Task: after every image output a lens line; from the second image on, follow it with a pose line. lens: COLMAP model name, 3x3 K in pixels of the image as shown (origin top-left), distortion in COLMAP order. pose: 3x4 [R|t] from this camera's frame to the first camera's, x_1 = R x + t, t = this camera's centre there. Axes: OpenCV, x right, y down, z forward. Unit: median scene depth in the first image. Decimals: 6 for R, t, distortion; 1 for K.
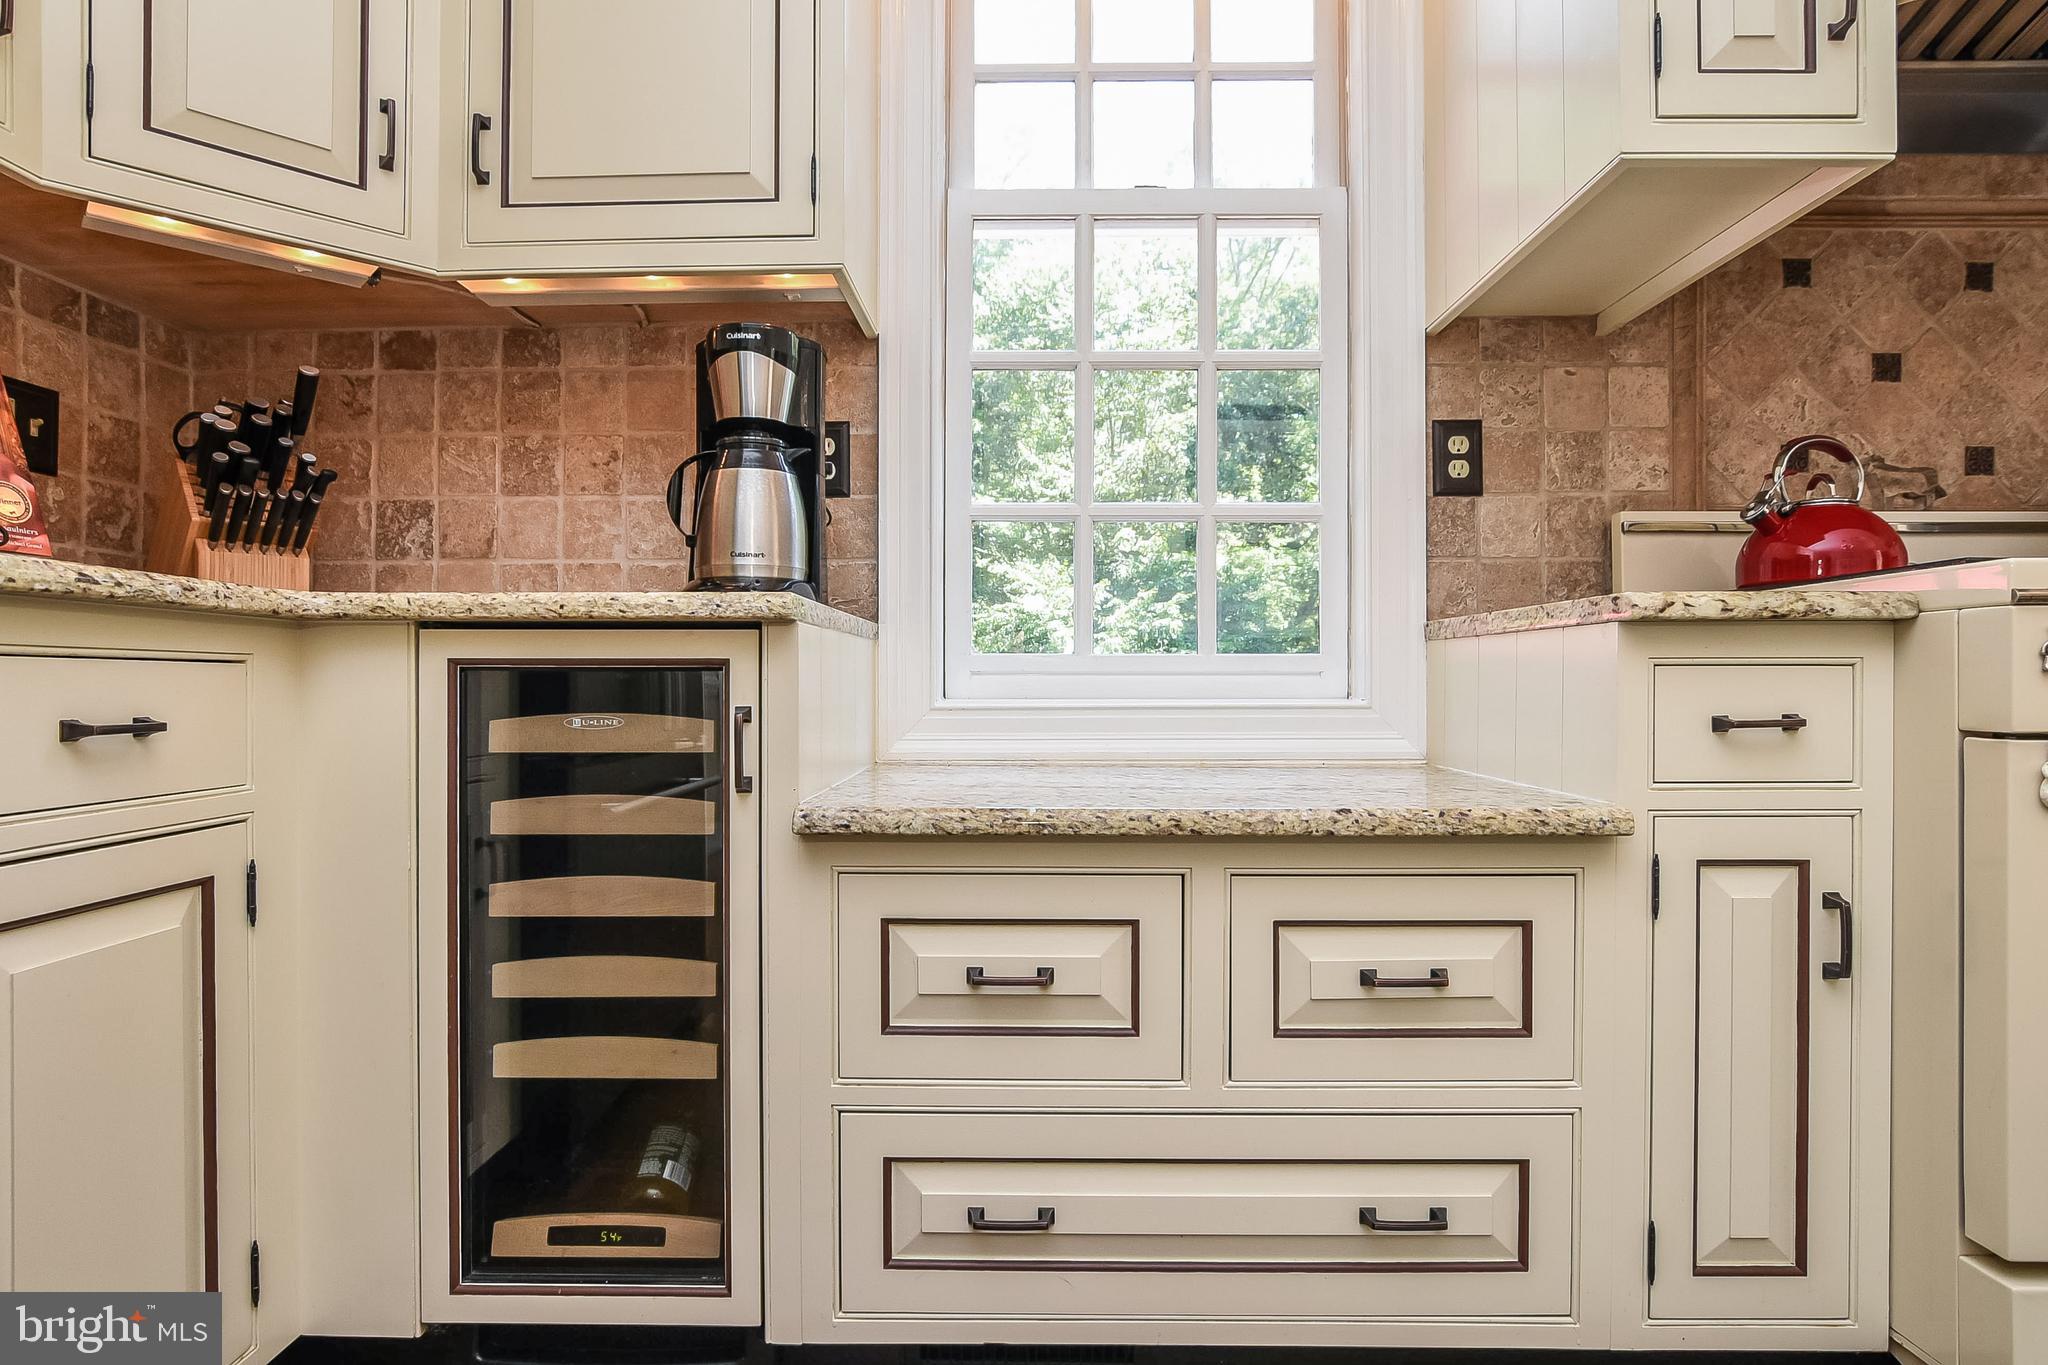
lens RADIAL K [[1120.6, 0, 1024.0], [0, 1120.6, 682.5], [0, 0, 1]] dist [-0.029066, 0.011347]
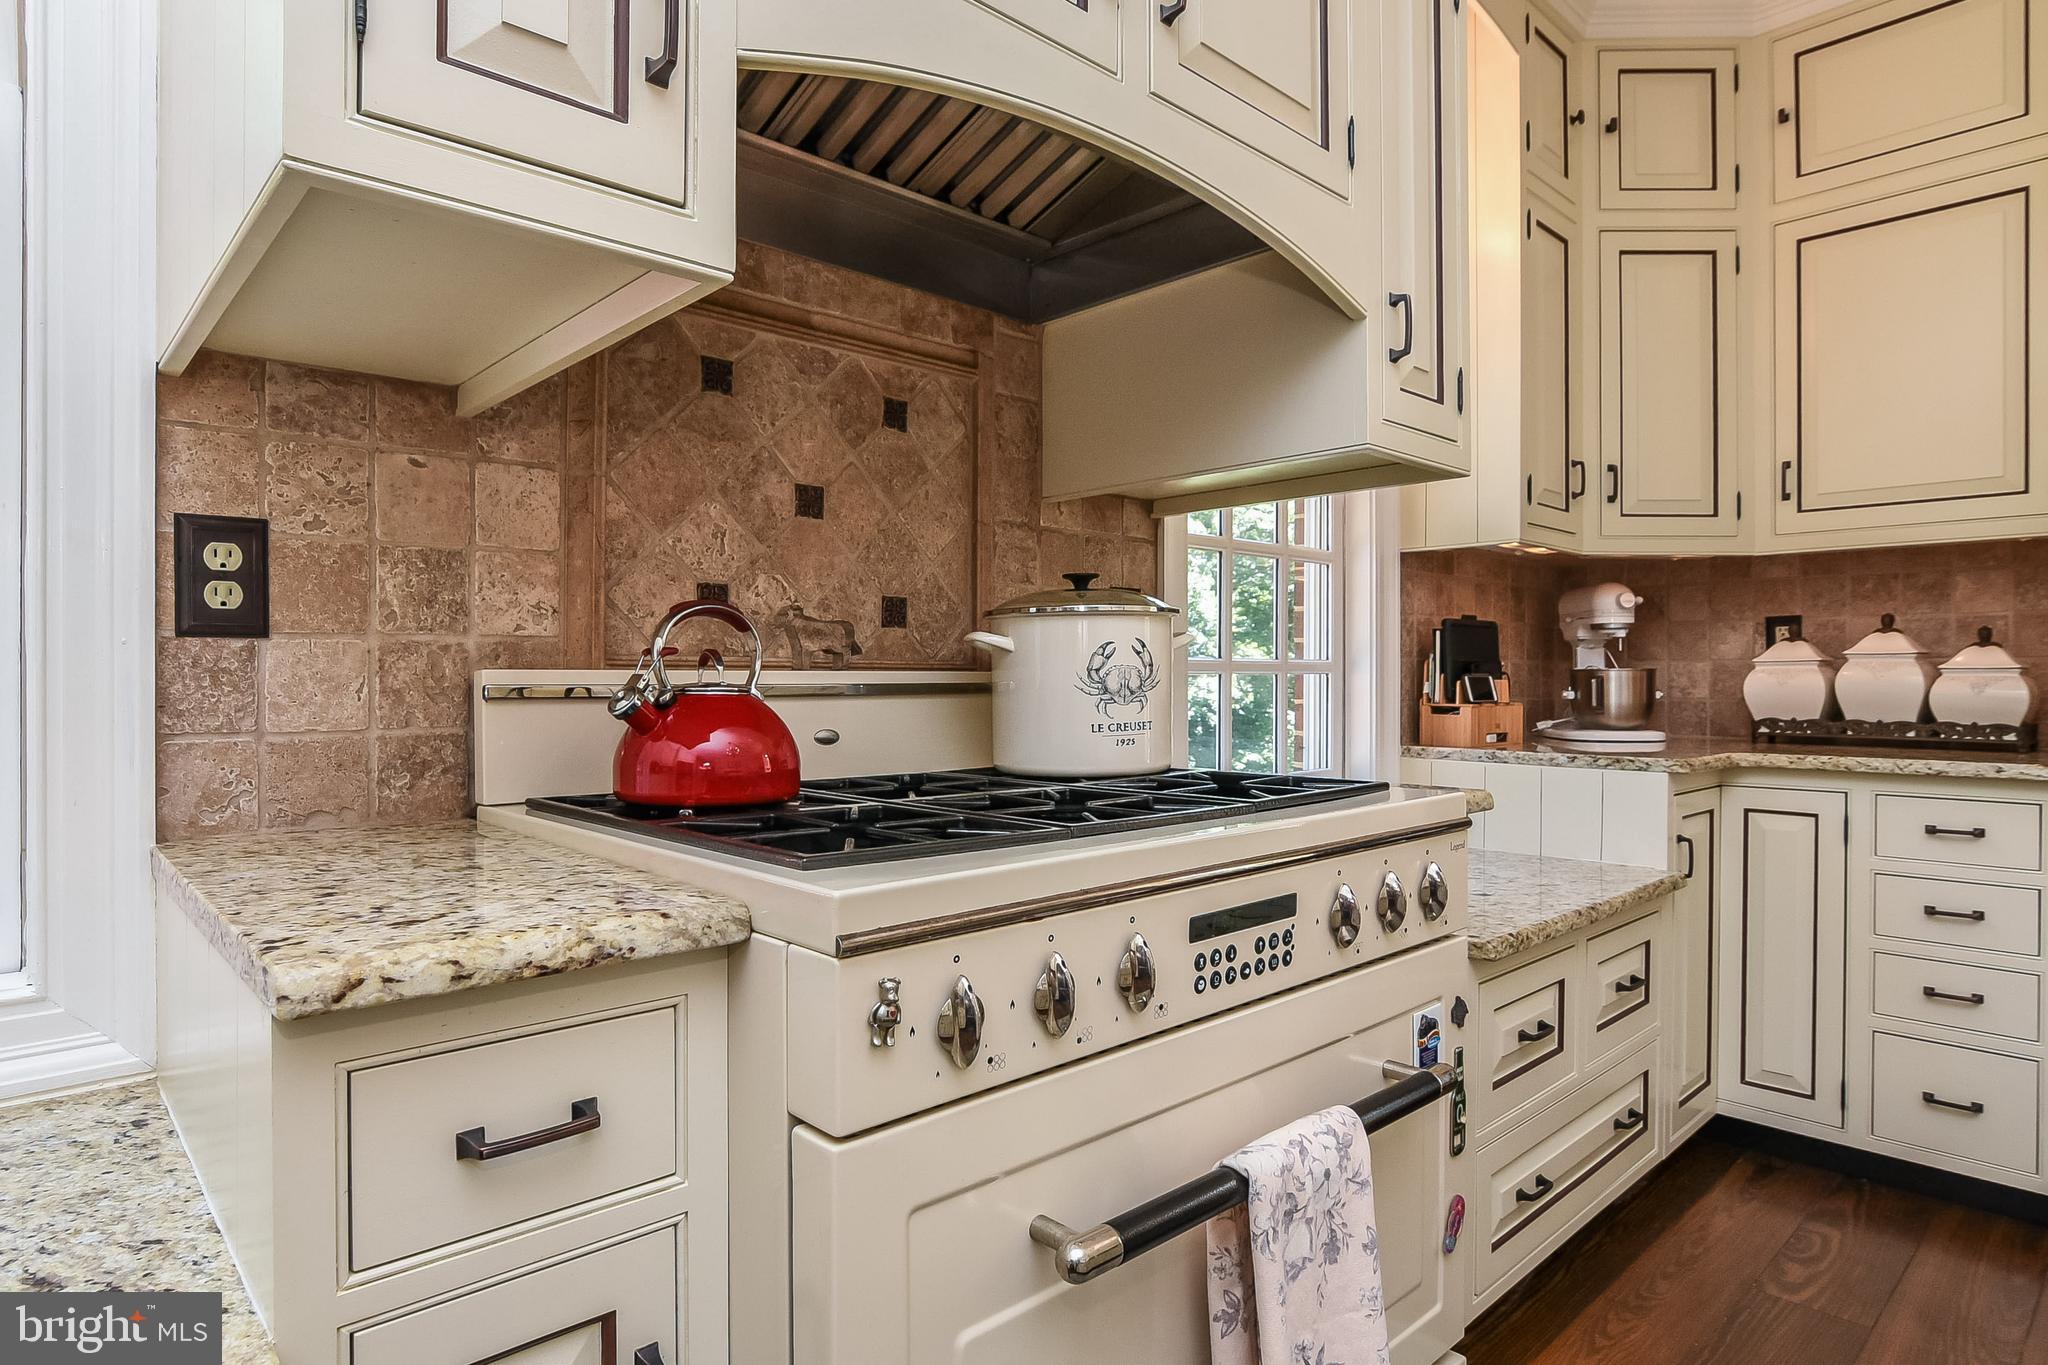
lens RADIAL K [[1120.6, 0, 1024.0], [0, 1120.6, 682.5], [0, 0, 1]] dist [-0.029066, 0.011347]
pose [[0.723614, -0.007326, 0.690166, 0.287598], [-0.000675, 0.999936, 0.011322, -0.150700], [-0.690205, -0.008659, 0.723562, 0.234486]]
